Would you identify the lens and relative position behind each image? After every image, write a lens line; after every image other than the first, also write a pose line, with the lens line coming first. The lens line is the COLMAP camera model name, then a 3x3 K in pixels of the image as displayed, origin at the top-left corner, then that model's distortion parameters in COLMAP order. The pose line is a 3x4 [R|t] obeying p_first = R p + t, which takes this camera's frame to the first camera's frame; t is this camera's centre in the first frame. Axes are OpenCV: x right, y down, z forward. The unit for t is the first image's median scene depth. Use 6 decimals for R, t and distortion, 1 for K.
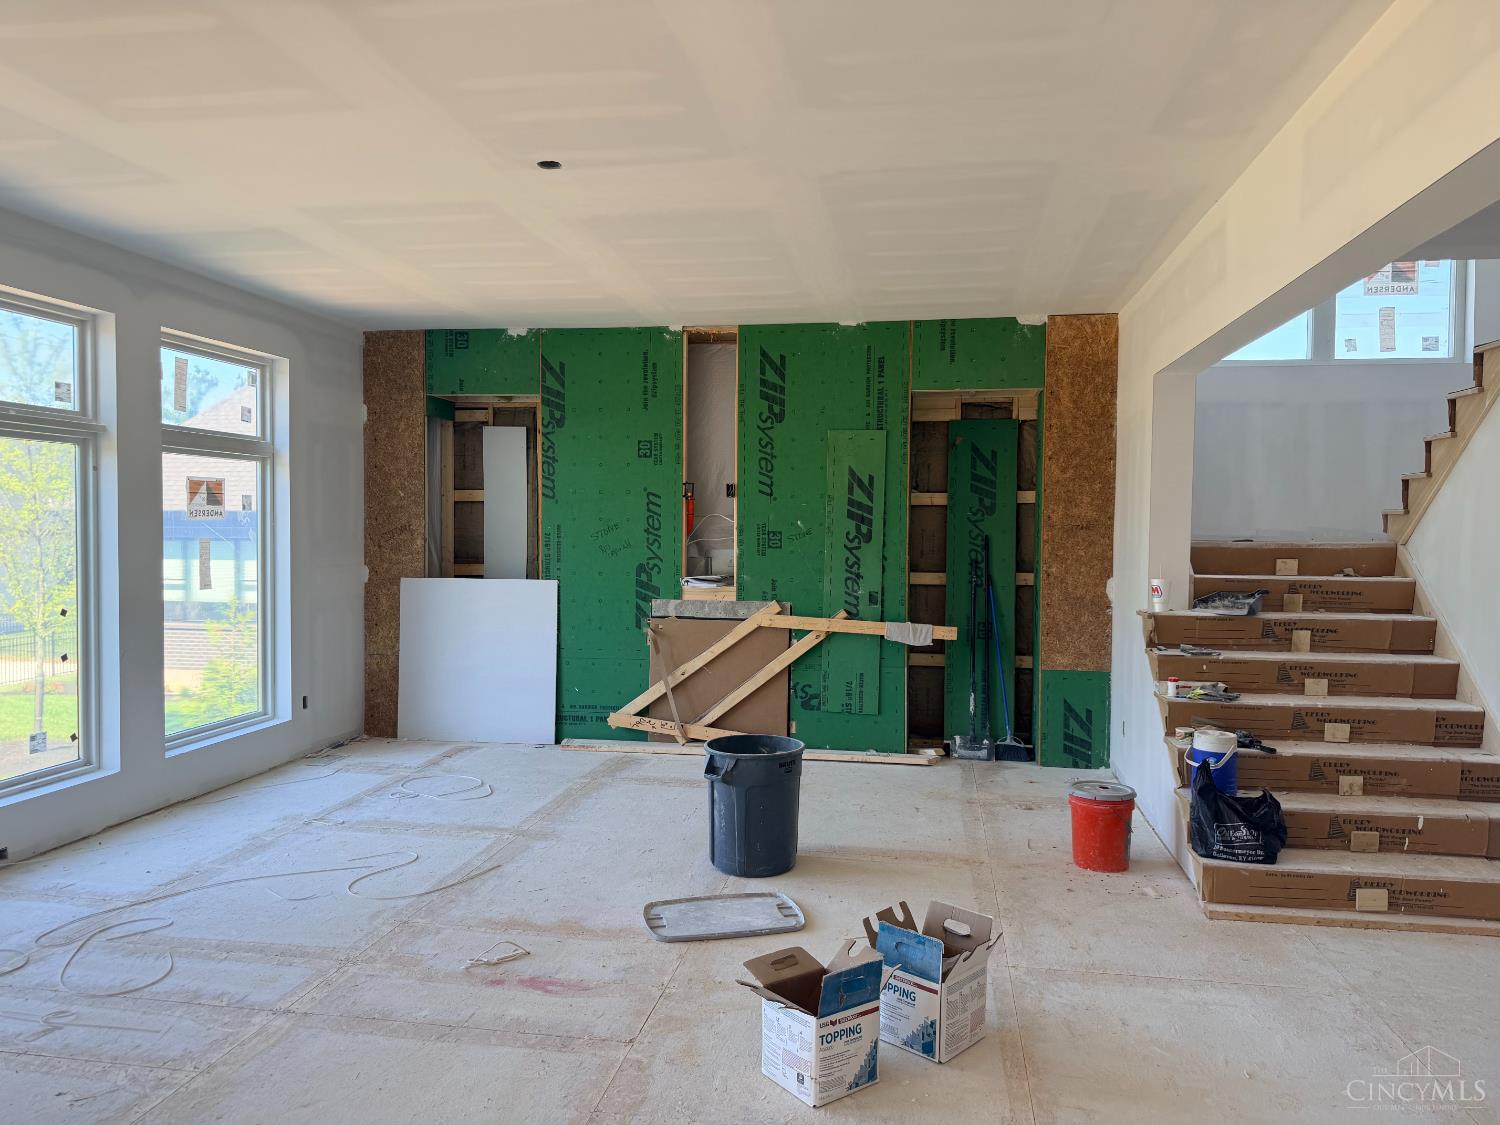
lens RADIAL K [[1047.4, 0, 759.4], [0, 1047.4, 556.9], [0, 0, 1]] dist [0.113505, -0.161004]
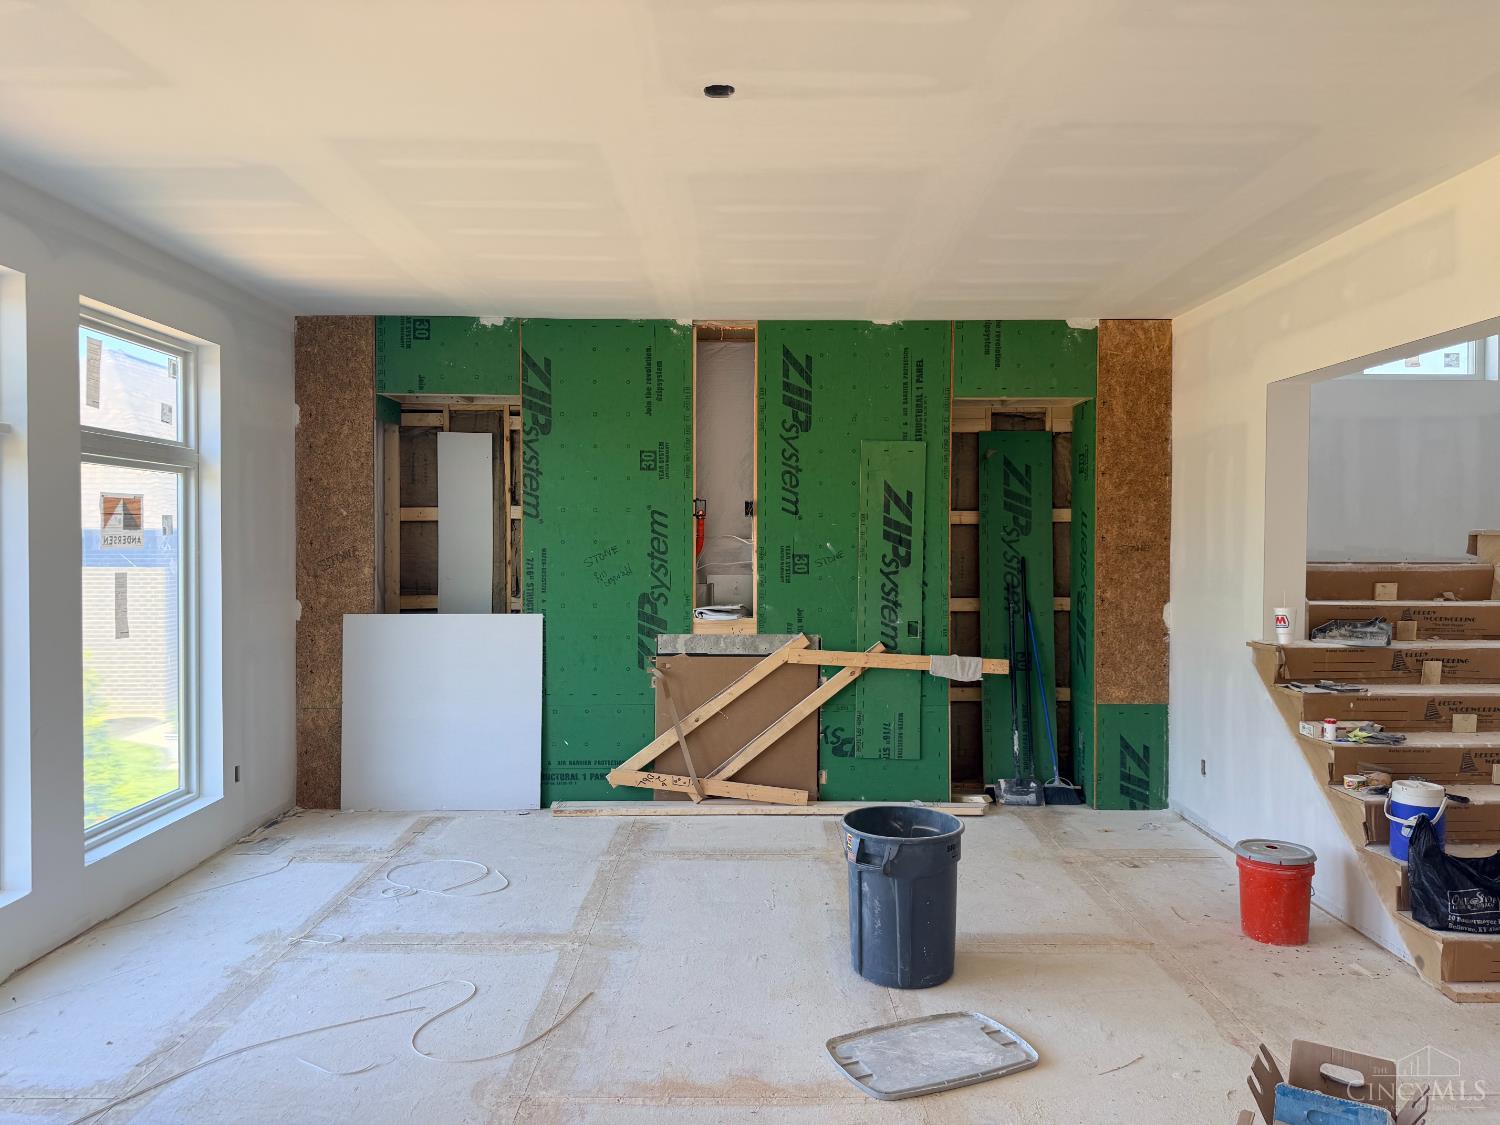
lens RADIAL K [[1047.4, 0, 759.4], [0, 1047.4, 556.9], [0, 0, 1]] dist [0.113505, -0.161004]
pose [[0.985102, -0.008433, 0.171764, -0.174283], [0.010383, 0.999891, -0.010457, -0.014010], [-0.171657, 0.012084, 0.985083, 0.139849]]
